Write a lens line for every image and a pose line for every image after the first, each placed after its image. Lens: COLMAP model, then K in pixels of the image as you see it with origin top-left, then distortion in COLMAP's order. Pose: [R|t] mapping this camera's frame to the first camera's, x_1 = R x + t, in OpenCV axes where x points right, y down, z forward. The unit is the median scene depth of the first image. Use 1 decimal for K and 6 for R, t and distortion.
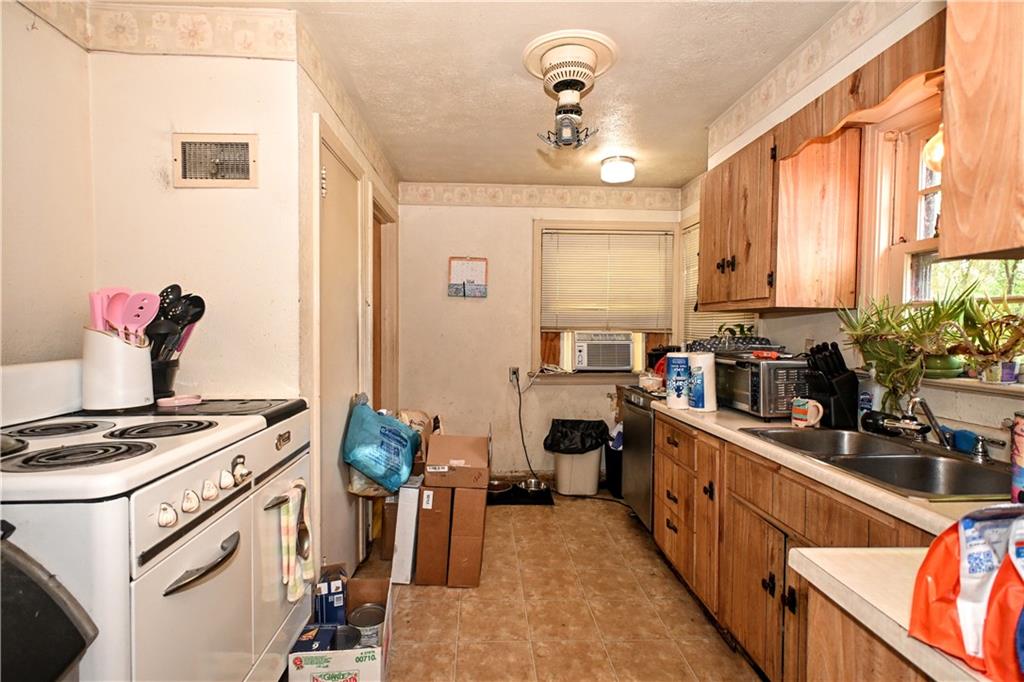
lens RADIAL K [[501.3, 0, 510.9], [0, 501.3, 340.7], [0, 0, 1]] dist [0.000597, -0.000044]
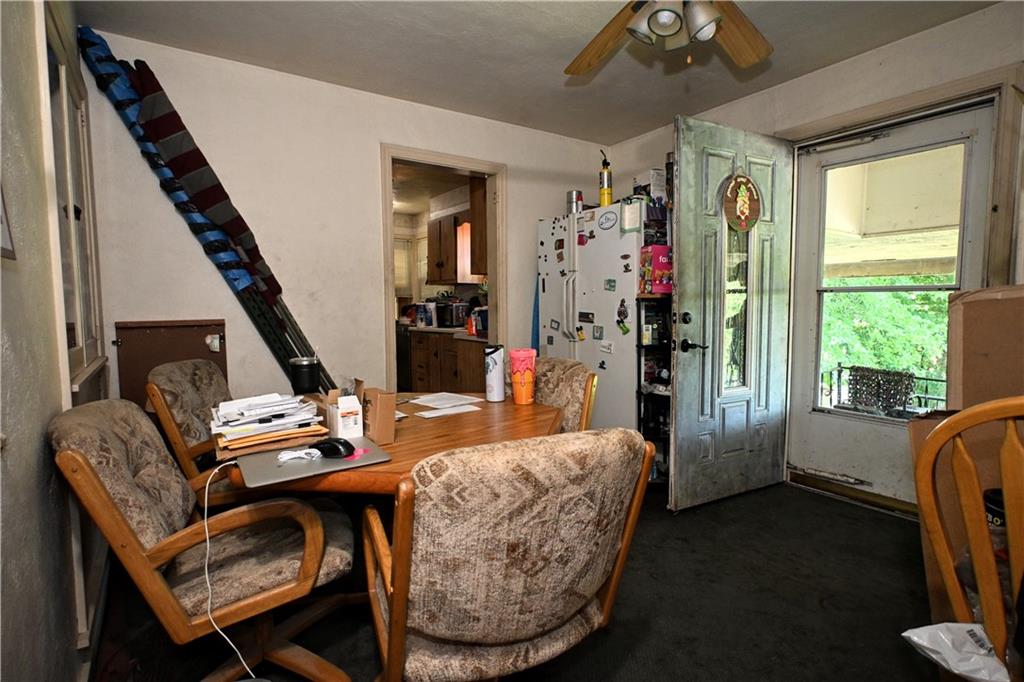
lens RADIAL K [[501.3, 0, 513.0], [0, 501.3, 339.7], [0, 0, 1]] dist [0.000597, -0.000044]
pose [[0.854461, -0.045907, 0.517483, -0.495222], [0.022725, 0.998437, 0.051052, 0.085182], [-0.519018, -0.031862, 0.854169, -1.165738]]
